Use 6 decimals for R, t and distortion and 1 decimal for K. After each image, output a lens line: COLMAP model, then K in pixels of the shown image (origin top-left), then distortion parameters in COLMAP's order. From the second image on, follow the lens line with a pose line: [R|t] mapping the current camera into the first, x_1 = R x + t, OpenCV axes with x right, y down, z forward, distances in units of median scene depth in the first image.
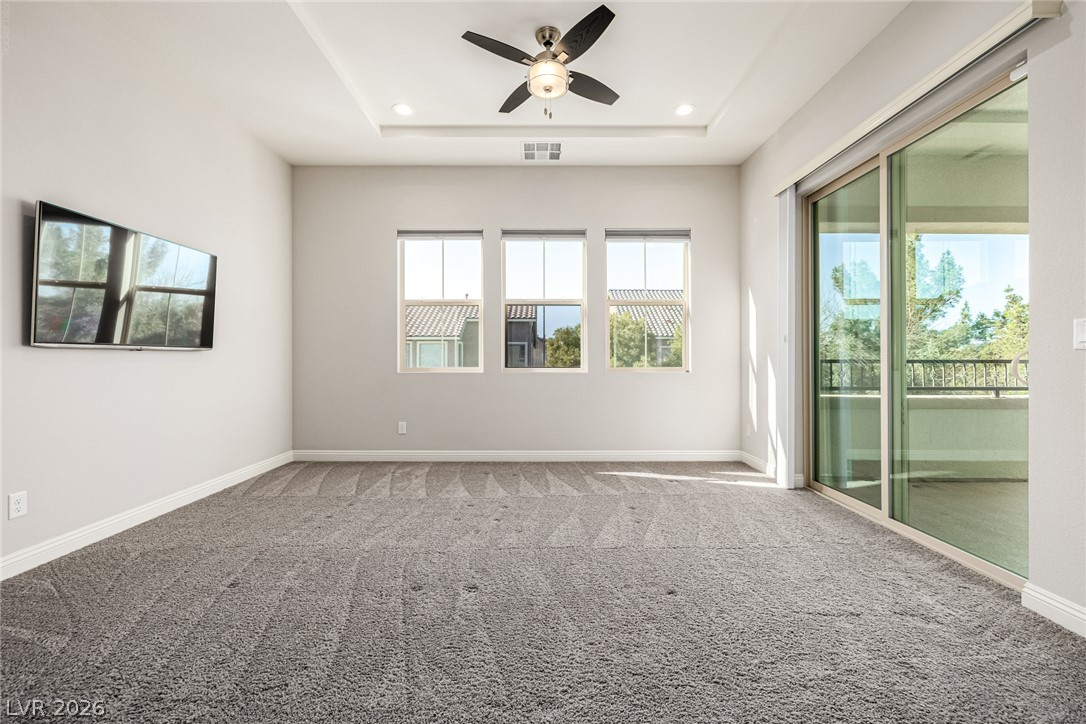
lens RADIAL K [[458.1, 0, 541.6], [0, 458.1, 359.9], [0, 0, 1]] dist [0.003925, 0.000490]
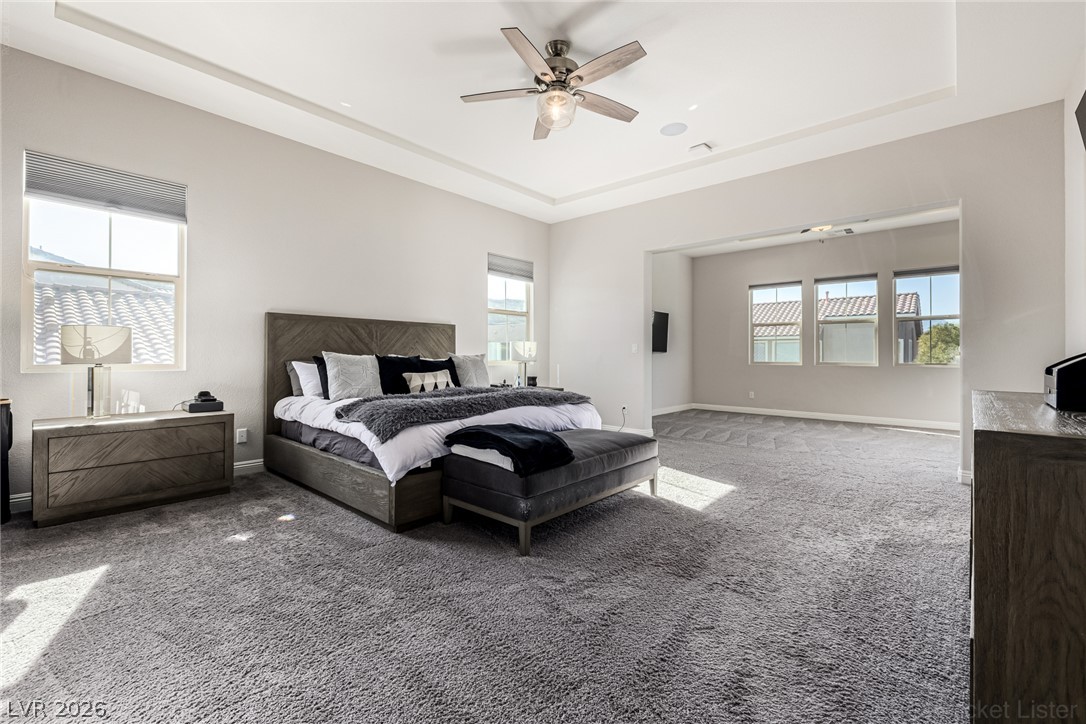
lens RADIAL K [[458.1, 0, 535.0], [0, 458.1, 357.1], [0, 0, 1]] dist [0.003925, 0.000490]
pose [[0.731831, 0.002250, -0.681482, 0.061254], [-0.004909, 0.999986, -0.001969, 0.001950], [0.681468, 0.004787, 0.731832, -0.182423]]
